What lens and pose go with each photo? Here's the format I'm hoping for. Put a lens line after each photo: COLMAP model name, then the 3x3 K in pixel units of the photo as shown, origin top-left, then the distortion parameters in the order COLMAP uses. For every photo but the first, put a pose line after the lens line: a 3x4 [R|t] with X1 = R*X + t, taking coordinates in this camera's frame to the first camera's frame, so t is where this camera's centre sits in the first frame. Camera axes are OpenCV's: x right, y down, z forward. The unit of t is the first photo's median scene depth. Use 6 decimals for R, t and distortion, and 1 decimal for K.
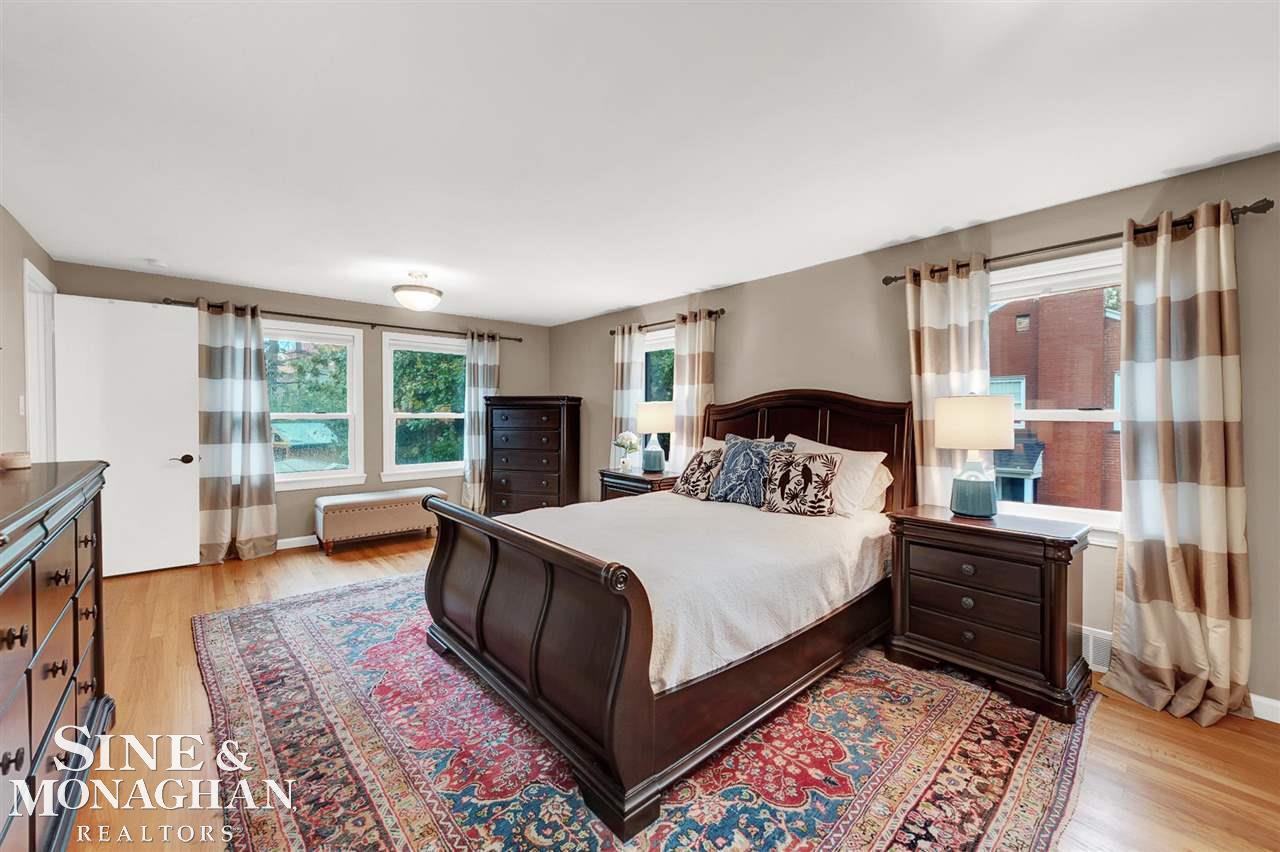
lens RADIAL K [[530.2, 0, 635.9], [0, 530.2, 416.1], [0, 0, 1]] dist [0.016078, -0.000017]
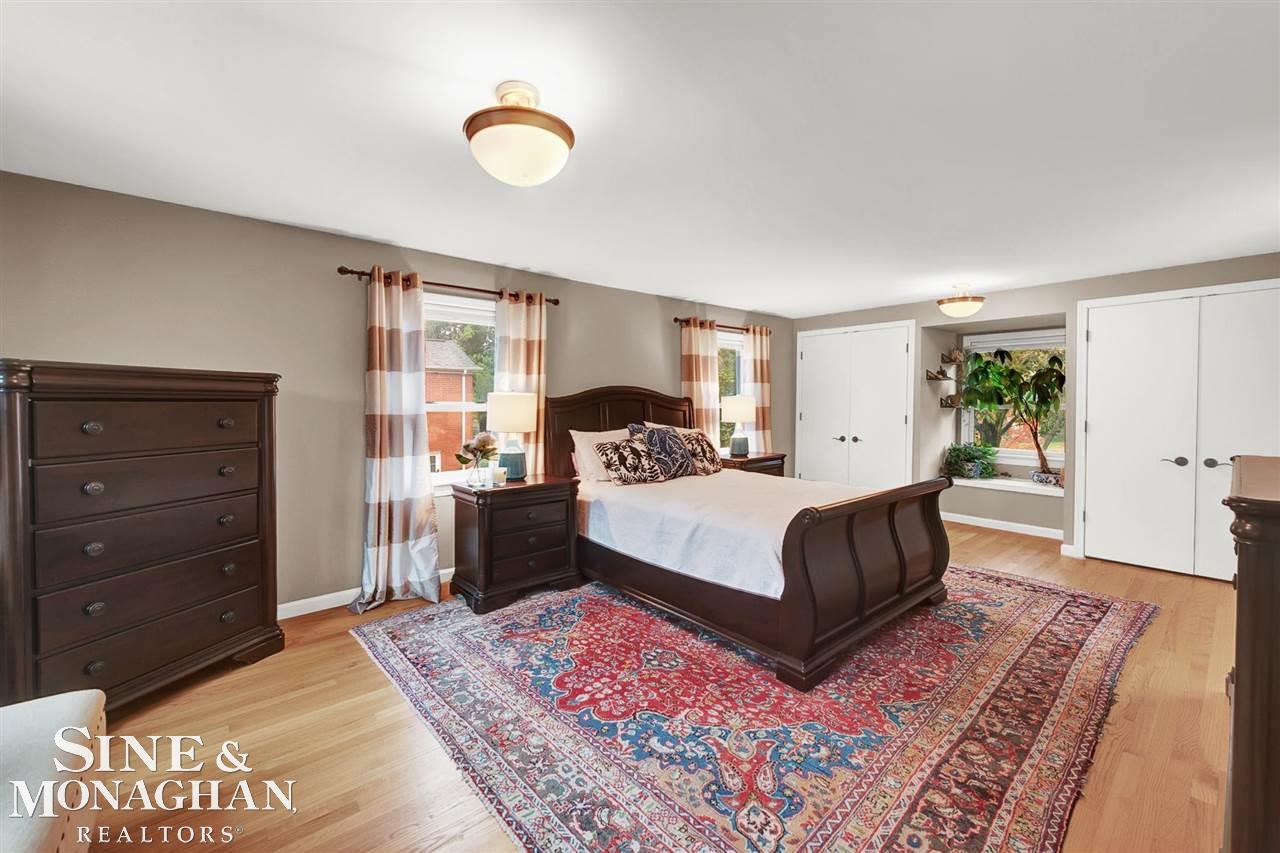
lens RADIAL K [[527.1, 0, 641.6], [0, 527.1, 409.6], [0, 0, 1]] dist [0.000301, -0.000185]
pose [[-0.030890, -0.012327, 0.999447, -1.267504], [0.014581, 0.999812, 0.012782, -0.014212], [-0.999416, 0.014968, -0.030704, 1.367828]]
